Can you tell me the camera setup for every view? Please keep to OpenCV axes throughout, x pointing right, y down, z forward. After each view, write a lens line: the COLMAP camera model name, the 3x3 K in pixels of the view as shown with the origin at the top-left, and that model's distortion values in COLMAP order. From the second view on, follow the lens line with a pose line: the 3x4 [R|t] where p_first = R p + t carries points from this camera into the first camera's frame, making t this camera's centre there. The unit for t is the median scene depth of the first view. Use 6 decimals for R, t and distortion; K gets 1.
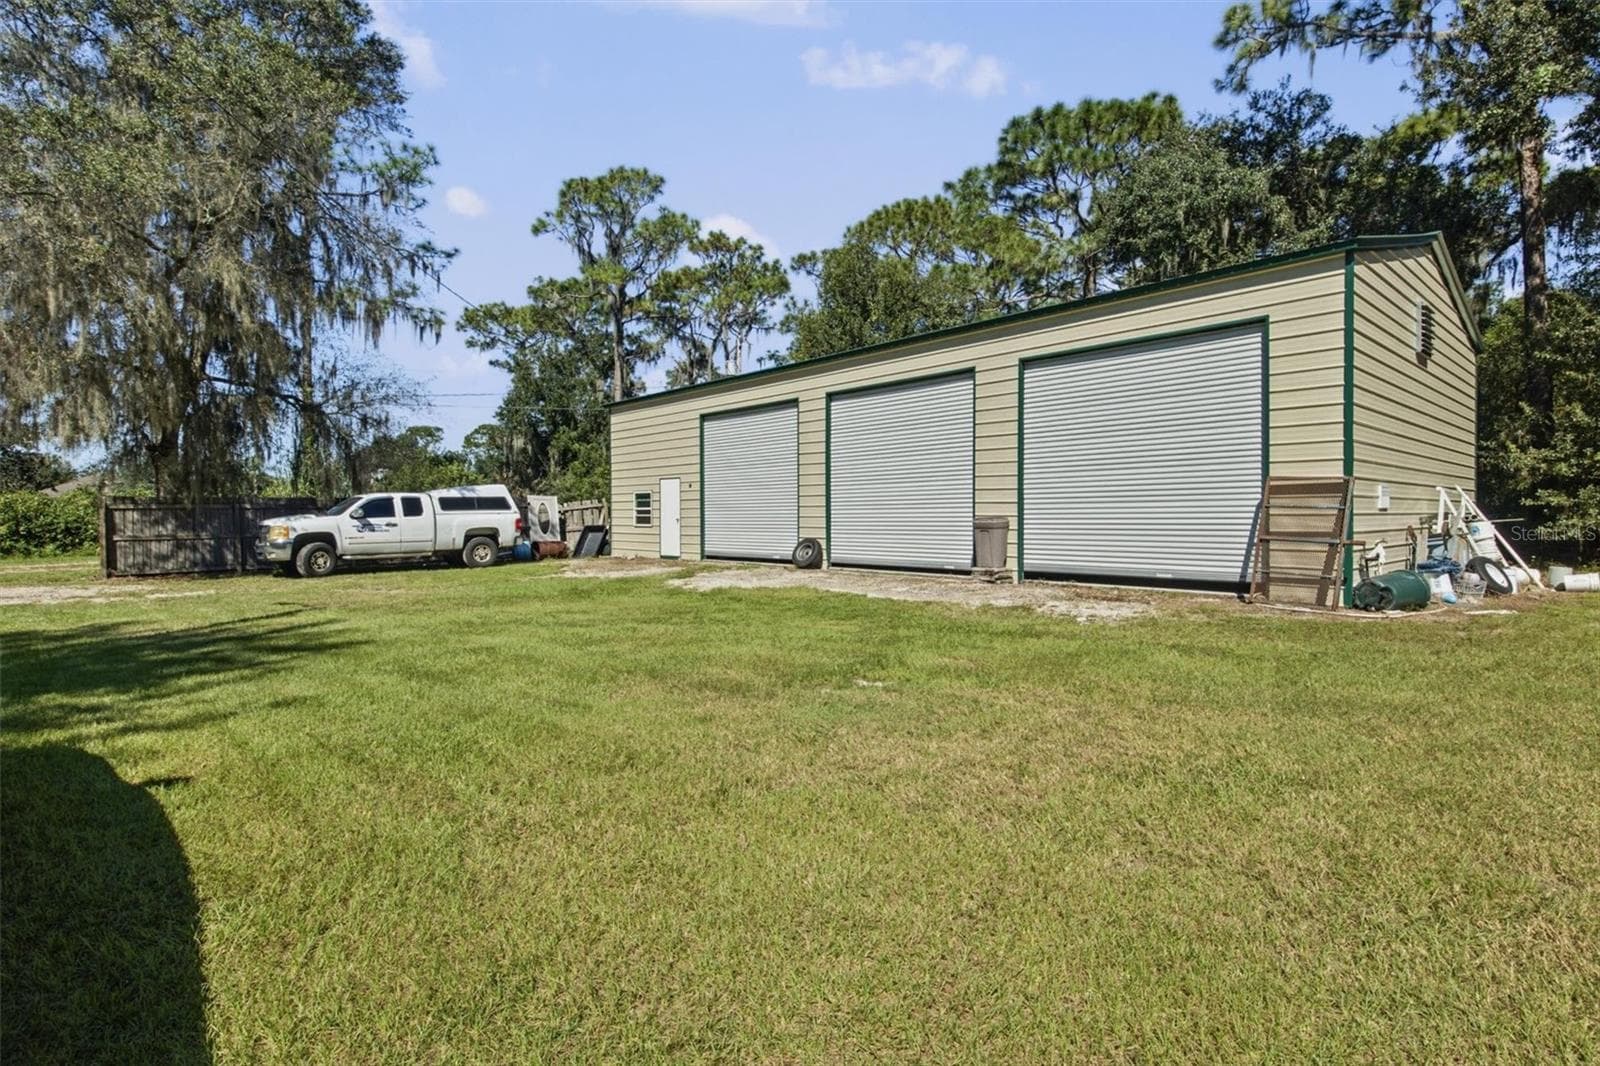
lens RADIAL K [[788.0, 0, 800.4], [0, 788.0, 526.1], [0, 0, 1]] dist [0.001344, 0.000077]
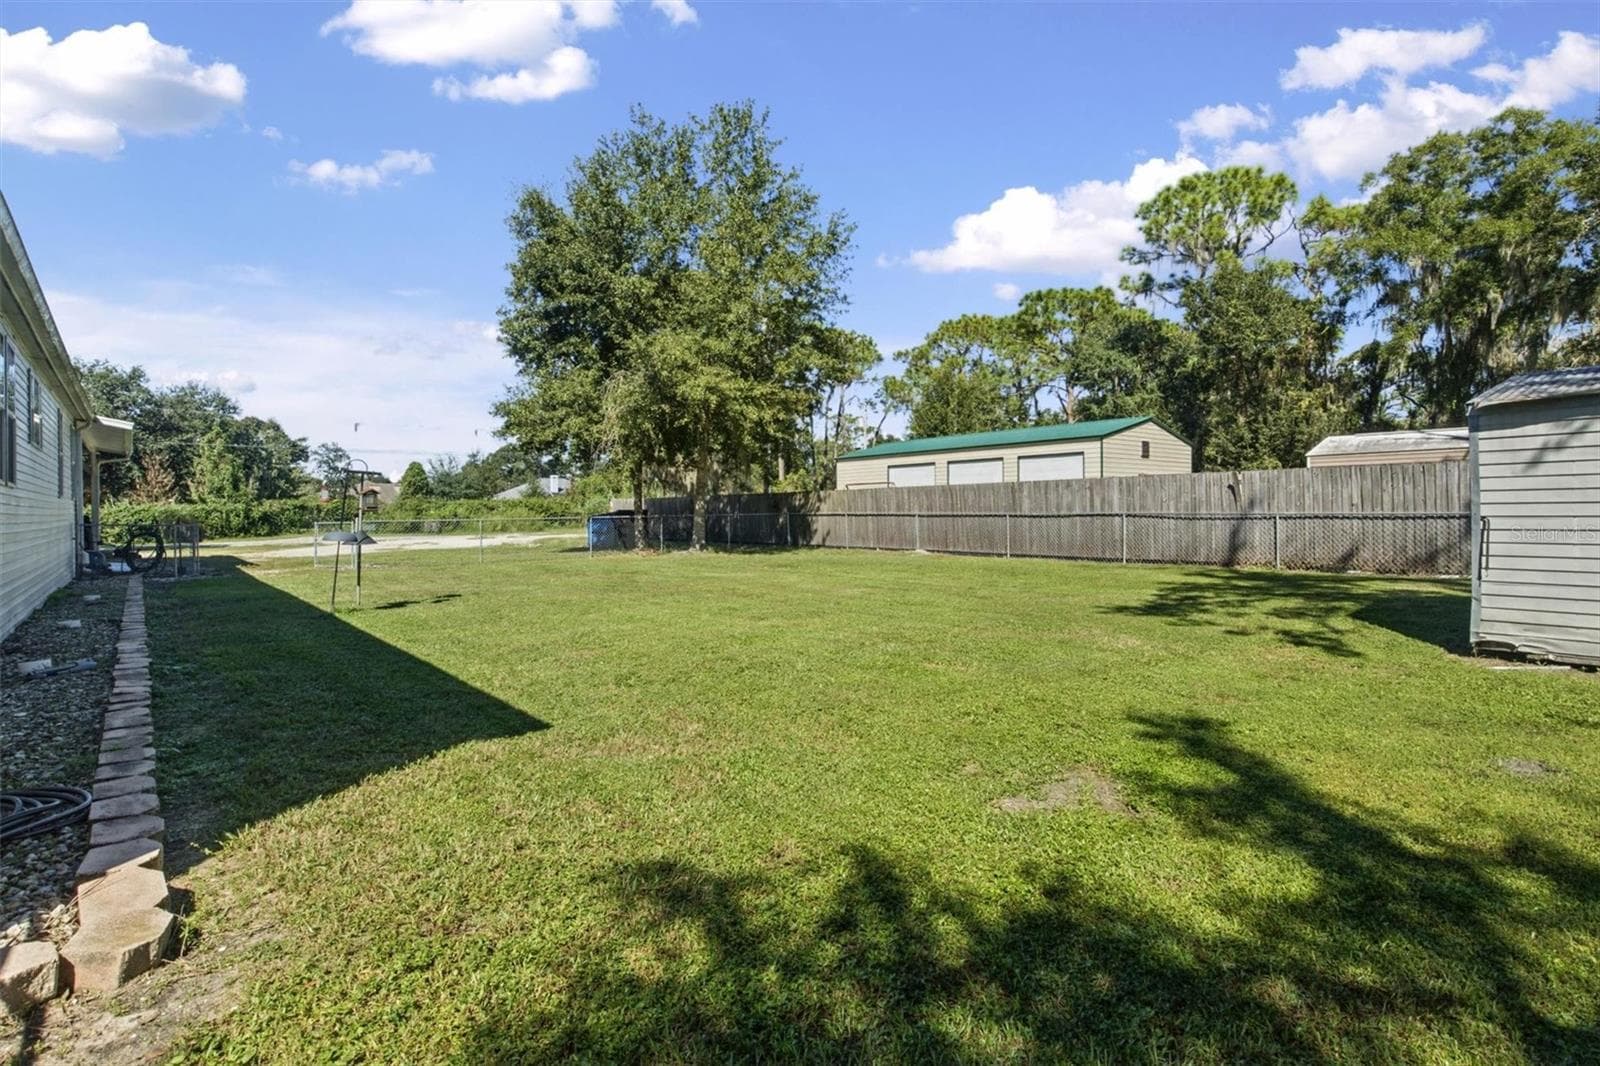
lens RADIAL K [[788.0, 0, 800.4], [0, 788.0, 526.1], [0, 0, 1]] dist [0.001344, 0.000077]
pose [[0.999145, 0.001513, -0.041307, -0.237412], [-0.001517, 0.999999, -0.000075, 0.034768], [0.041307, 0.000137, 0.999146, -1.130573]]
